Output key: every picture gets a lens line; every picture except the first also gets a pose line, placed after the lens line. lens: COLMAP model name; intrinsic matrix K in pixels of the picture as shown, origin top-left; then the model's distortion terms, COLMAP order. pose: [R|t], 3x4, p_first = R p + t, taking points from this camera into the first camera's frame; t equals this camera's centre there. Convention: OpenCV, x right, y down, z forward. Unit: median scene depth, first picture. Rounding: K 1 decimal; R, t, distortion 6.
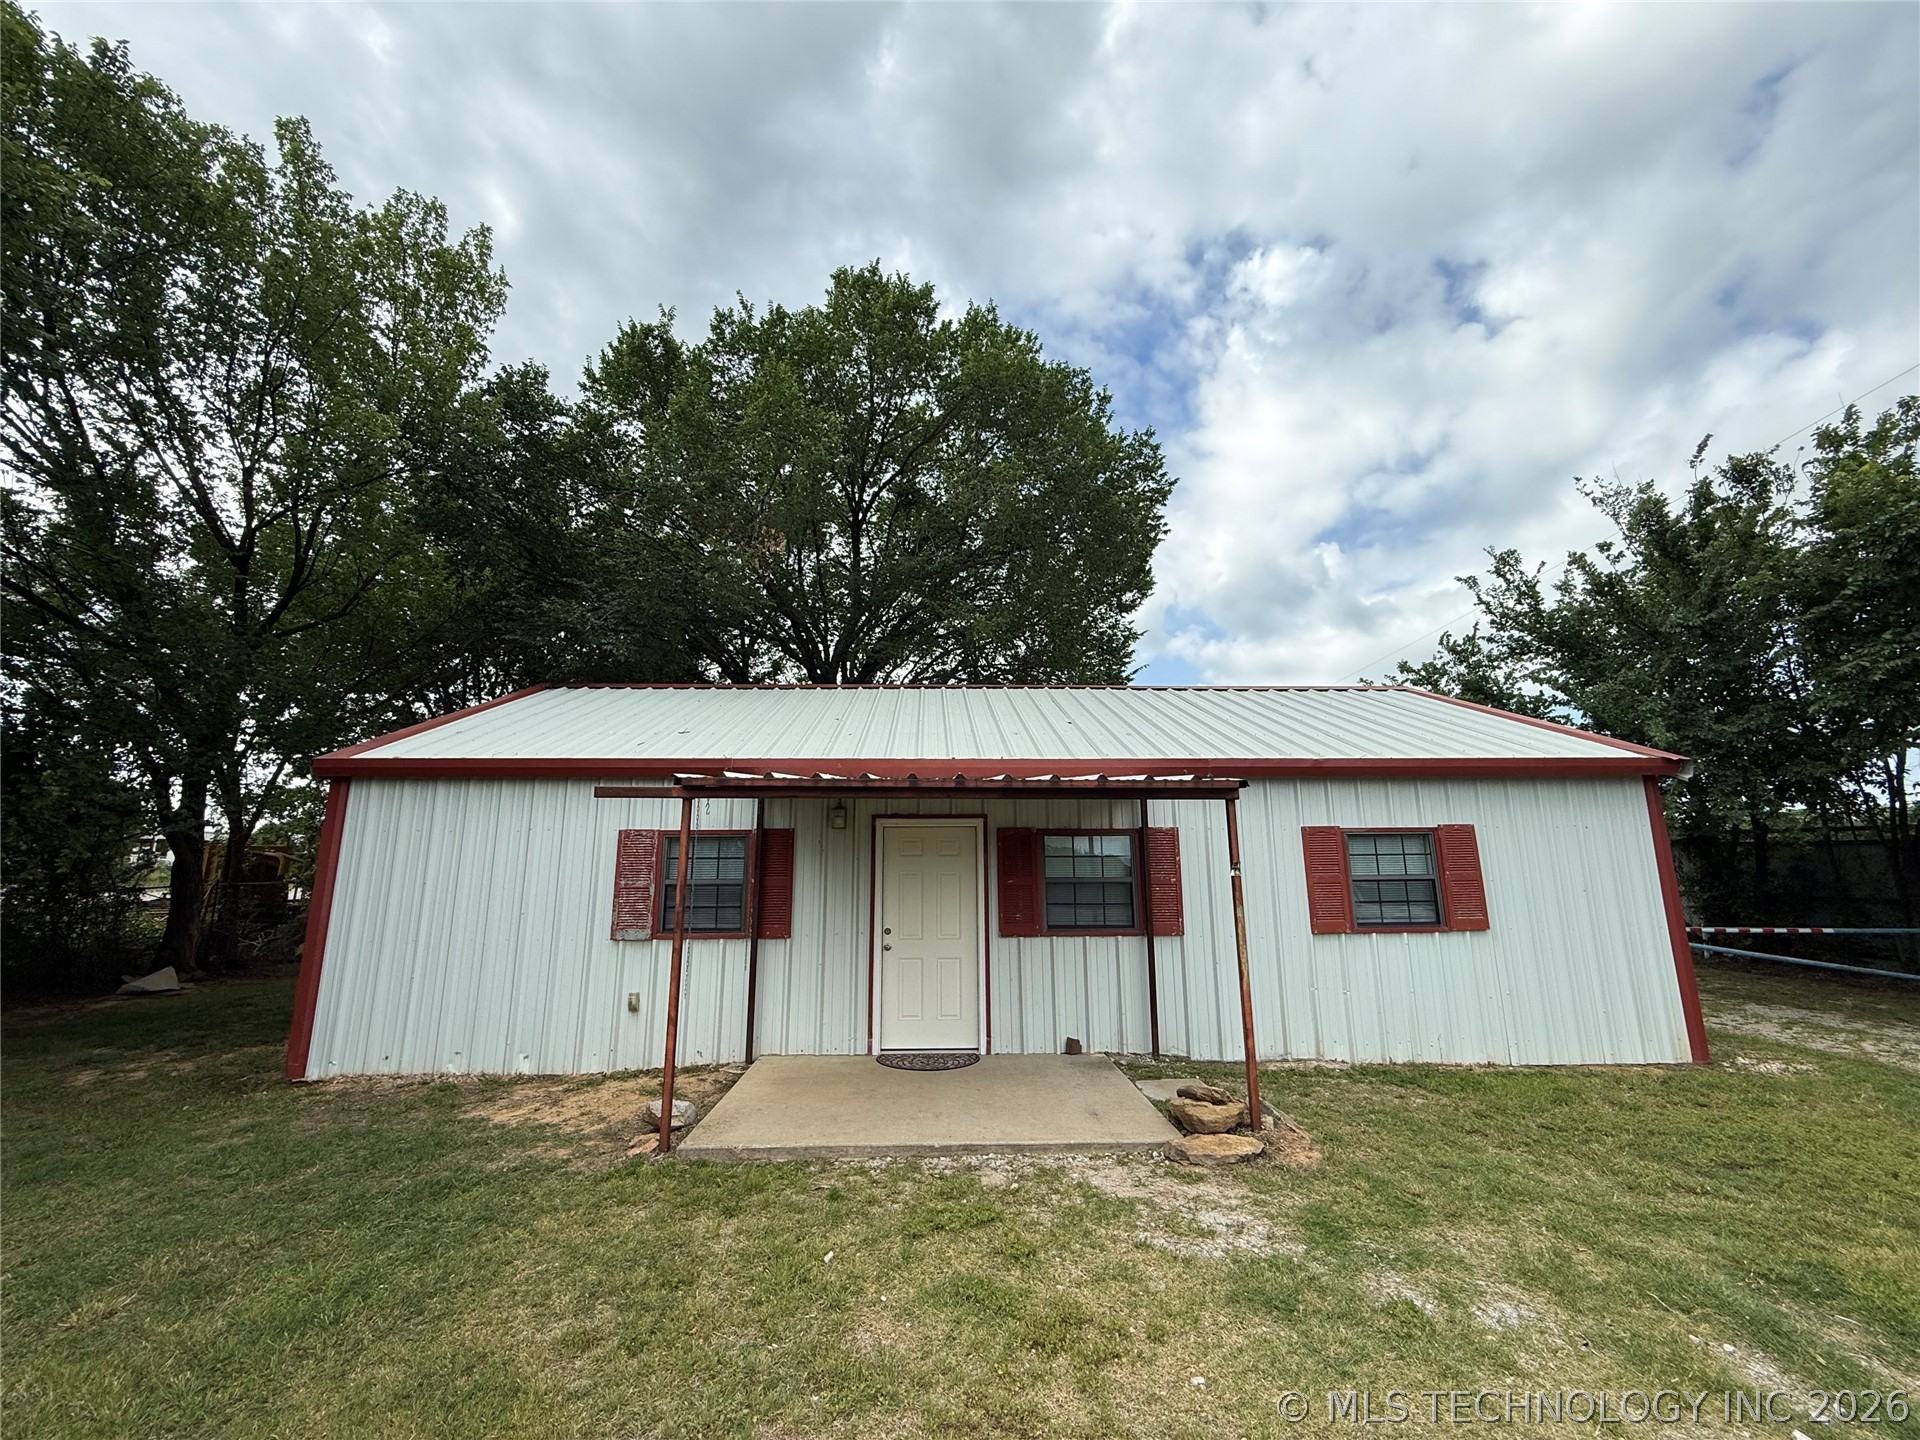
lens RADIAL K [[765.4, 0, 952.8], [0, 765.4, 721.8], [0, 0, 1]] dist [-0.001690, 0.000141]
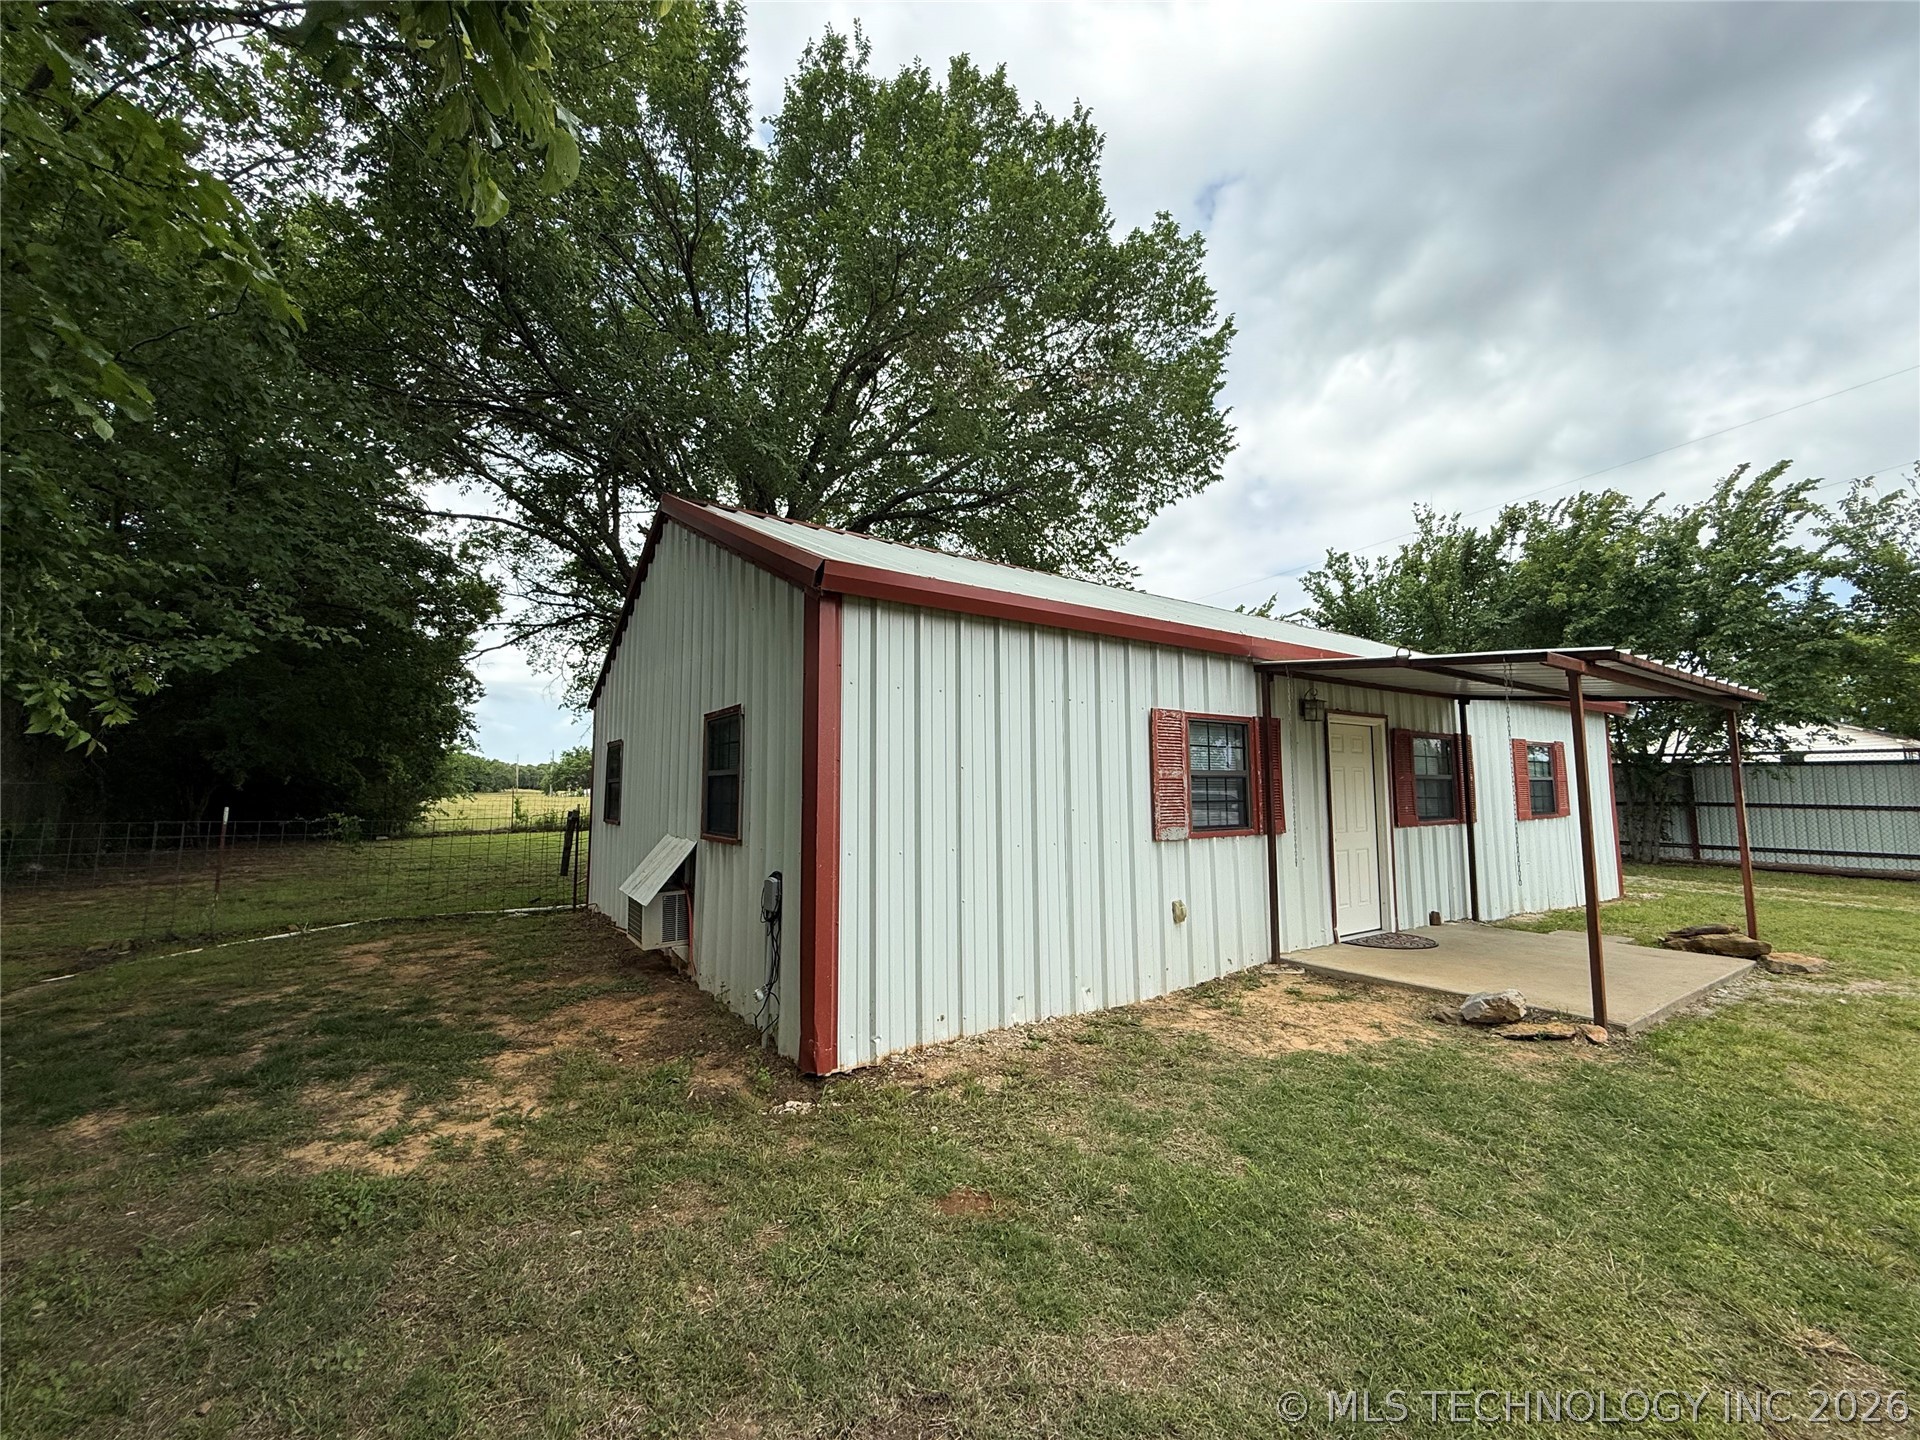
lens RADIAL K [[765.4, 0, 952.8], [0, 765.4, 721.8], [0, 0, 1]] dist [-0.001690, 0.000141]
pose [[0.853724, 0.049719, 0.518347, -1.053575], [-0.107698, 0.990767, 0.082348, 0.111869], [-0.509467, -0.126127, 0.851197, 0.416685]]
